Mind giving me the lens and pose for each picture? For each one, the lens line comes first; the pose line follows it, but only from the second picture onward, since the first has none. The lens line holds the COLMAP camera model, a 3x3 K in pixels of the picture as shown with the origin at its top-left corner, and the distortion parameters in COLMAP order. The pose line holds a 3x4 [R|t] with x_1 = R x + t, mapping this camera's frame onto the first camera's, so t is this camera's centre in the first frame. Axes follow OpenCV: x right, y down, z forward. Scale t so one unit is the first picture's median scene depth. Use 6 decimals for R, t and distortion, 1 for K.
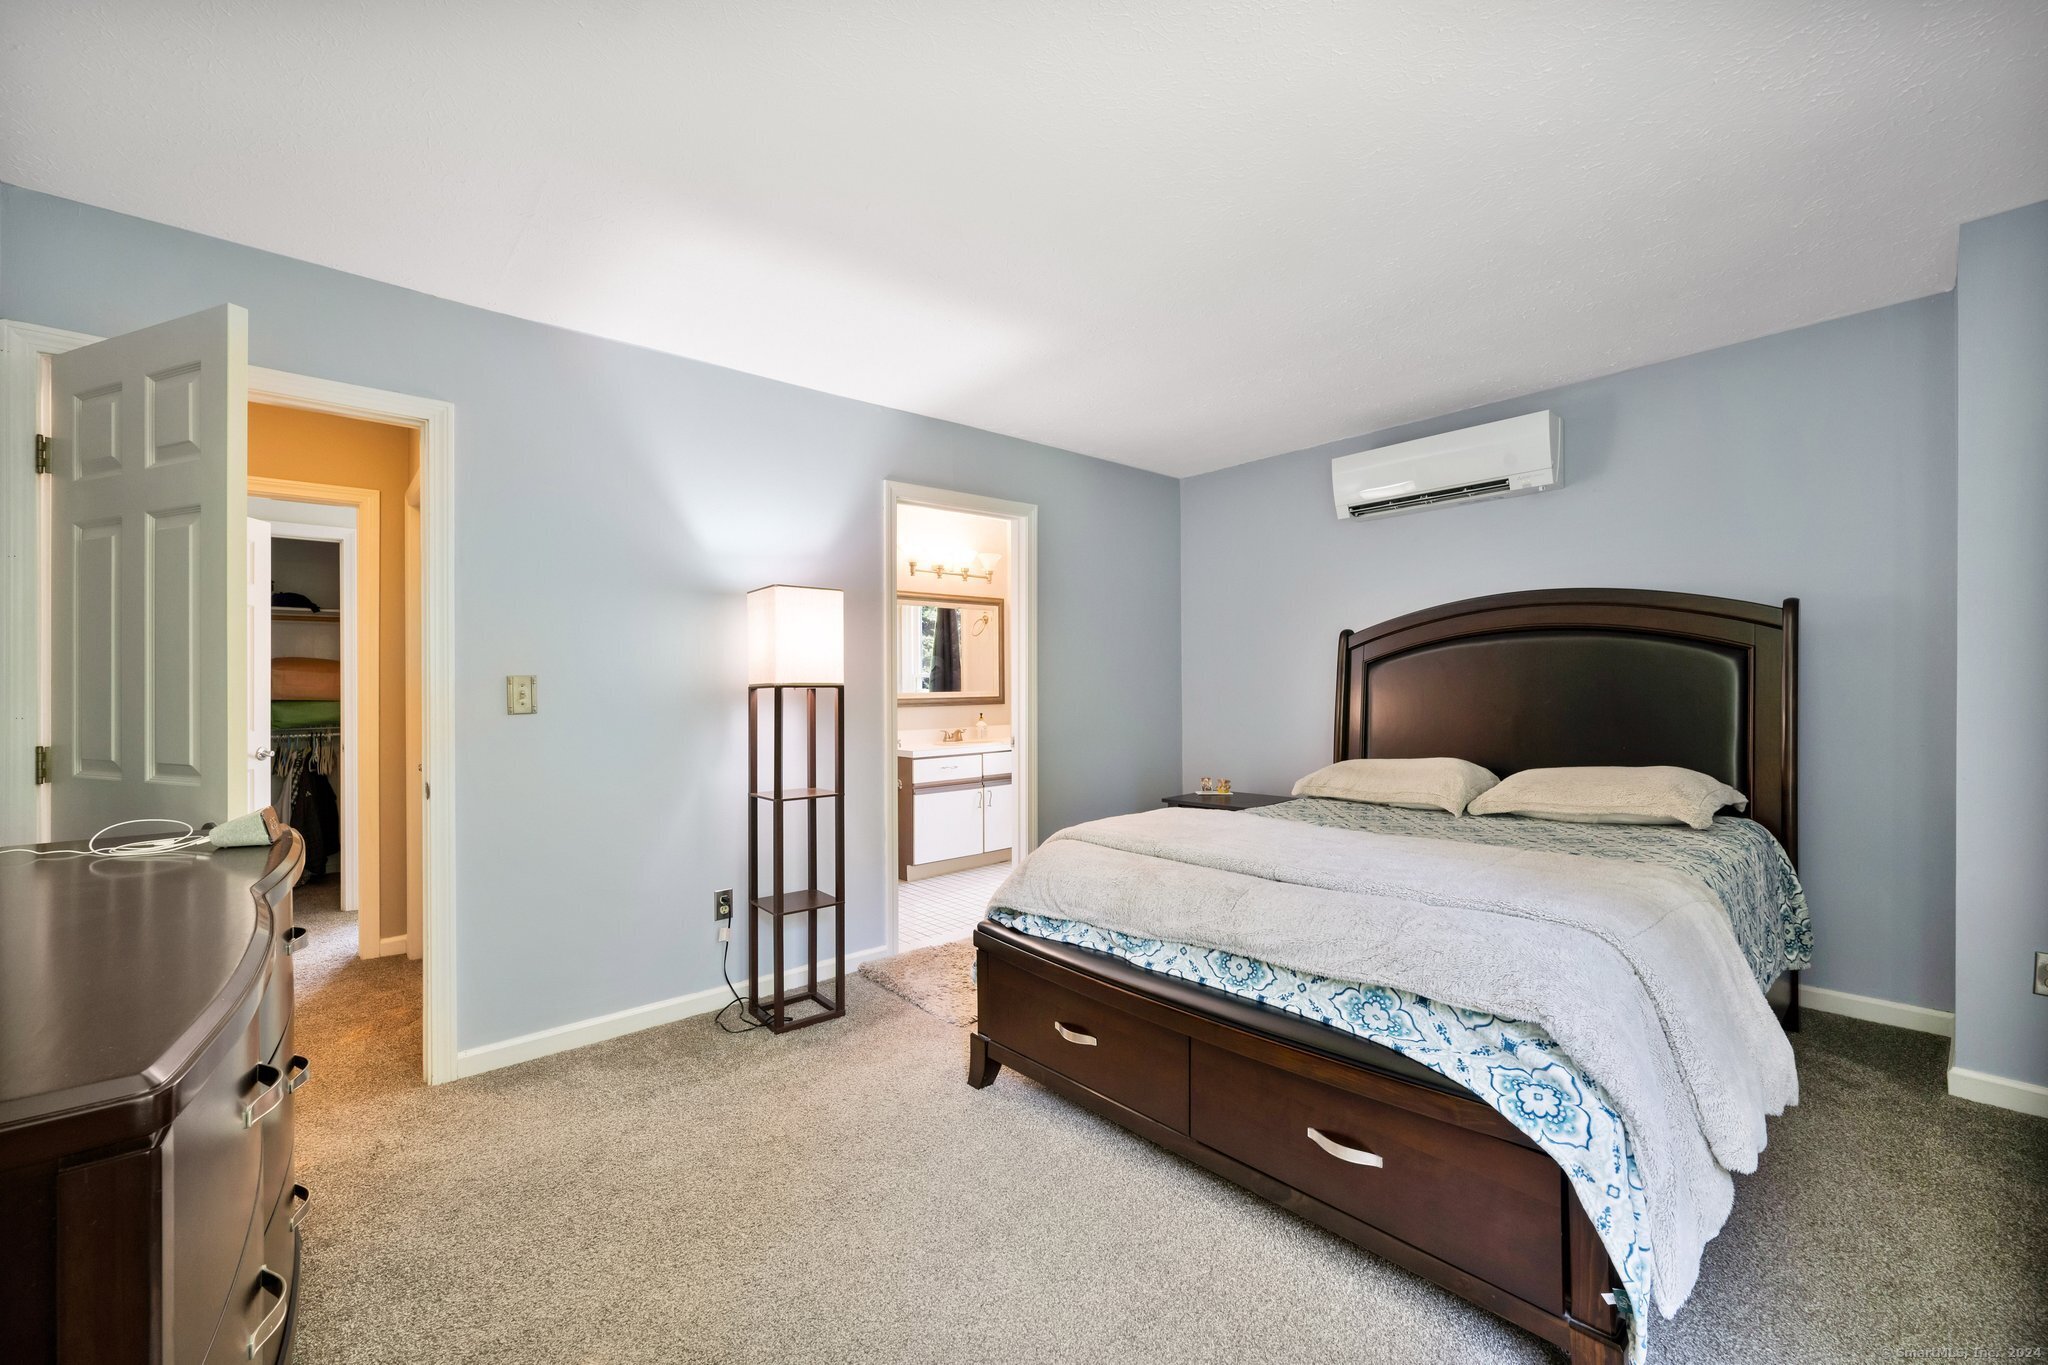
lens RADIAL K [[800.4, 0, 1024.0], [0, 800.4, 682.5], [0, 0, 1]] dist [-0.002286, -0.000043]
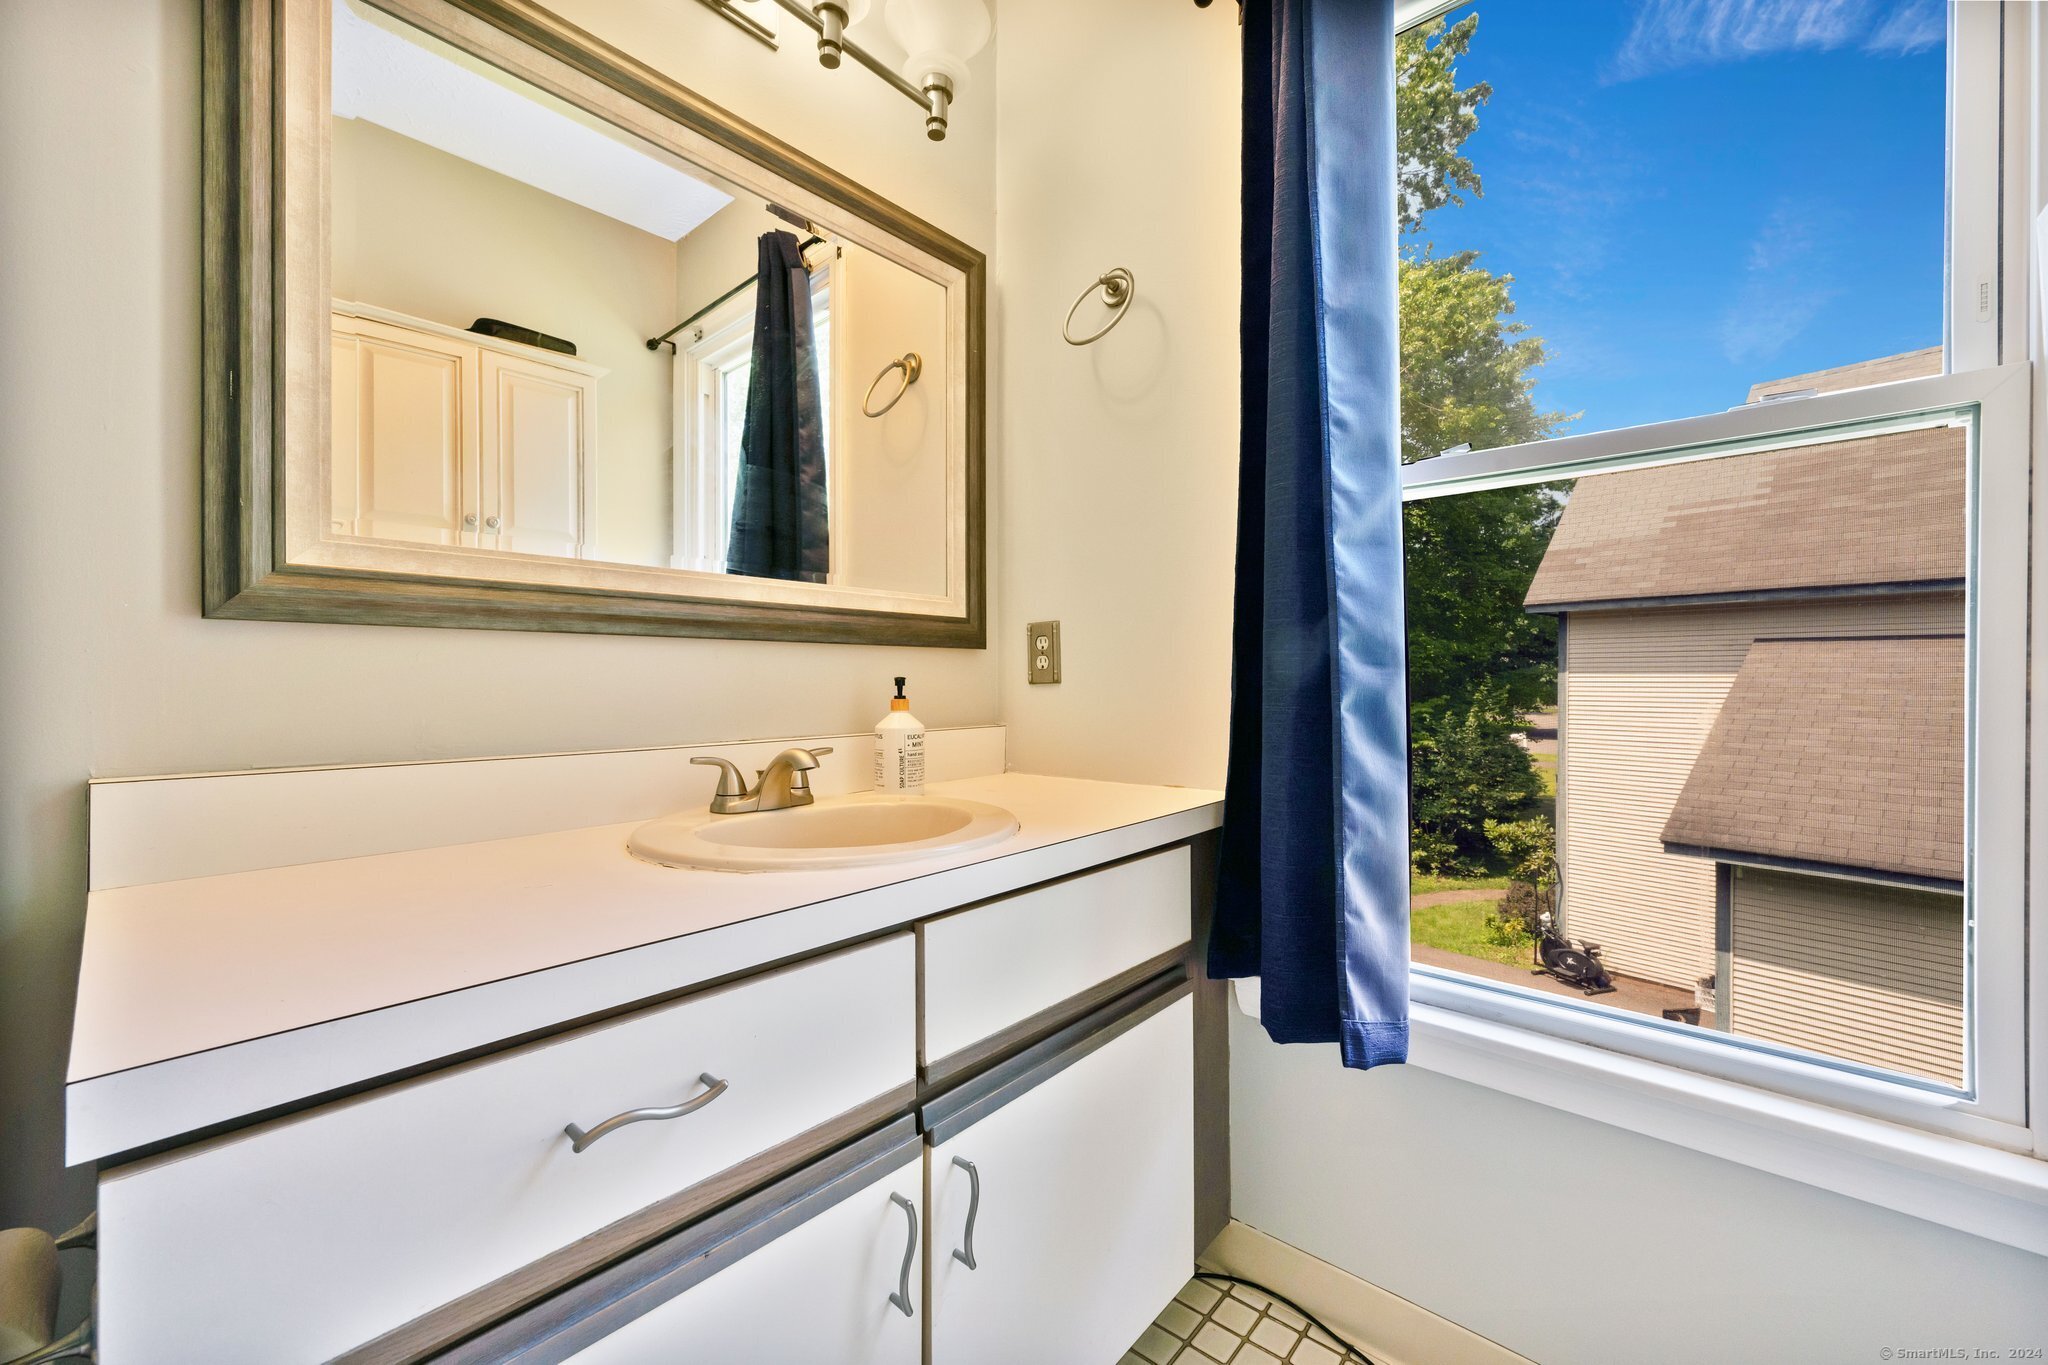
lens RADIAL K [[800.4, 0, 1024.0], [0, 800.4, 682.5], [0, 0, 1]] dist [-0.002286, -0.000043]
pose [[0.992449, 0.007189, 0.122451, -0.052187], [-0.008463, 0.999915, 0.009892, 0.041855], [-0.122370, -0.010854, 0.992425, 0.859842]]
